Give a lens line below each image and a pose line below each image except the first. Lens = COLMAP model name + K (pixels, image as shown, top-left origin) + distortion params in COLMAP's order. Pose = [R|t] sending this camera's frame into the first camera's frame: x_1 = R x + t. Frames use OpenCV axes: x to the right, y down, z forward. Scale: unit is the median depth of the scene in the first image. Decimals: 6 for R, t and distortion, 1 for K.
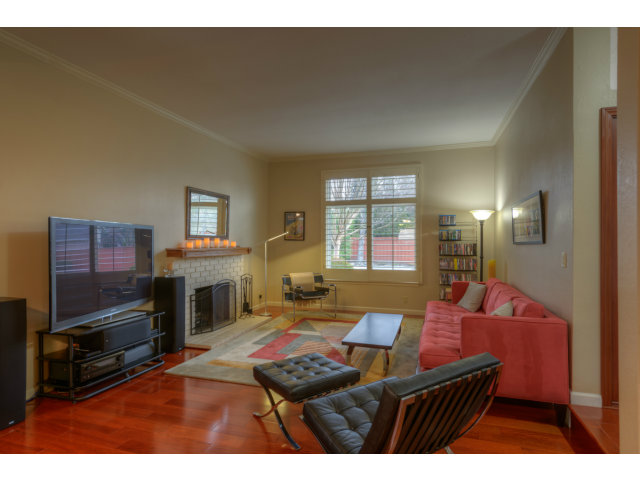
lens RADIAL K [[346.2, 0, 320.0], [0, 346.2, 240.0], [0, 0, 1]] dist [0.000575, 0.000042]
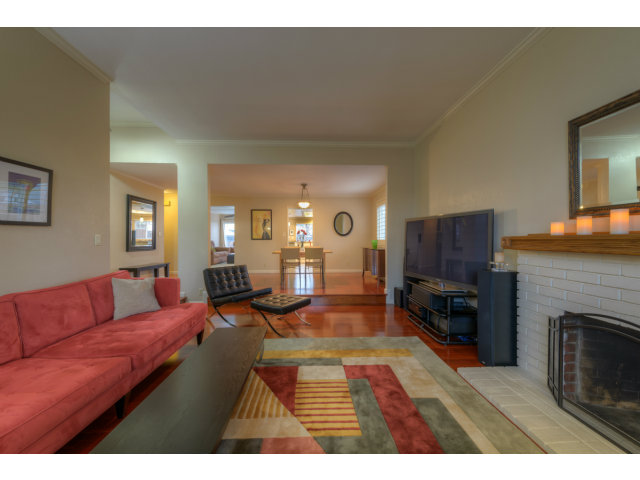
lens RADIAL K [[266.2, 0, 320.0], [0, 266.2, 240.0], [0, 0, 1]] dist [0.000243, 0.000012]
pose [[-0.939050, 0.003012, -0.343767, 0.104729], [0.000661, 0.999976, 0.006957, 0.024487], [0.343779, 0.006306, -0.939029, 1.018978]]
